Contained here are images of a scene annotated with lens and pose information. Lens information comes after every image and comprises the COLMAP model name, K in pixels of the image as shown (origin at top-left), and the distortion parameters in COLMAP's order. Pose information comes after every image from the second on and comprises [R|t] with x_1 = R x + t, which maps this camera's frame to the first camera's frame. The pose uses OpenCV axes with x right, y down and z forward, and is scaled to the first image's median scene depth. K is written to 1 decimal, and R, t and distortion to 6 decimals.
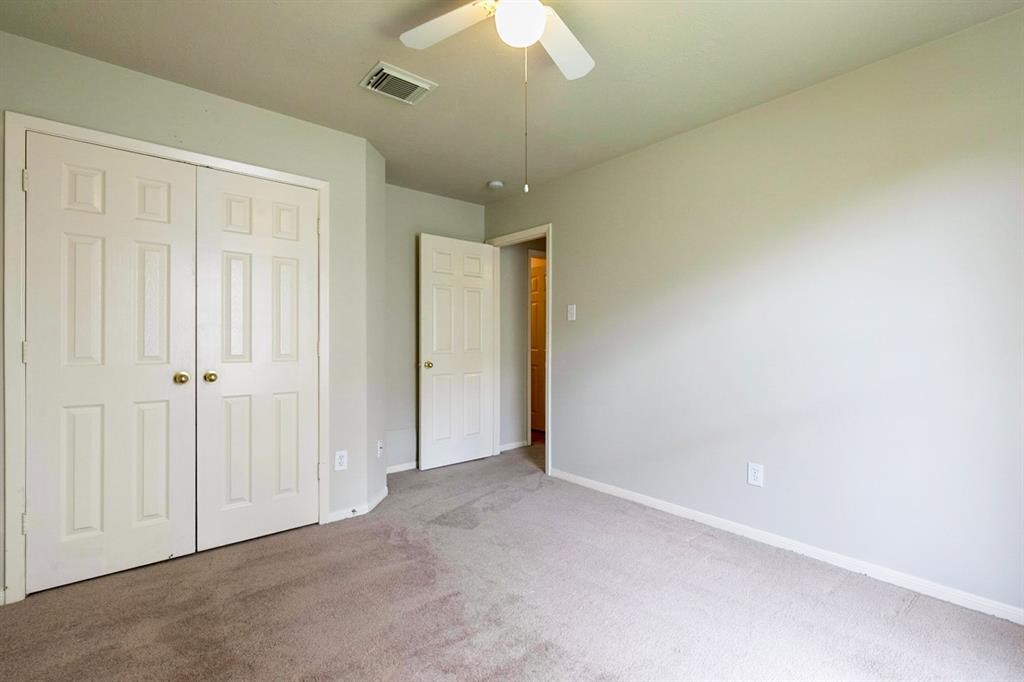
lens RADIAL K [[461.8, 0, 509.1], [0, 461.8, 339.6], [0, 0, 1]] dist [0.001750, 0.000969]
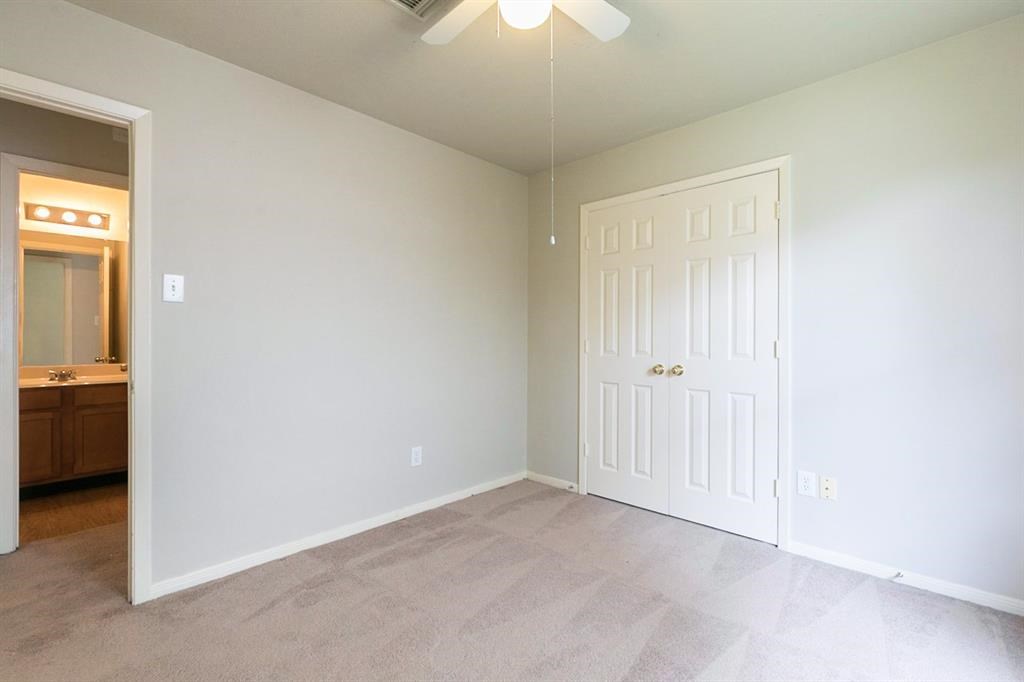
lens RADIAL K [[461.8, 0, 509.1], [0, 461.8, 339.6], [0, 0, 1]] dist [0.001750, 0.000969]
pose [[0.121160, -0.001967, -0.992631, 0.388736], [0.000481, 0.999998, -0.001922, 0.006238], [0.992633, -0.000245, 0.121161, 0.374122]]
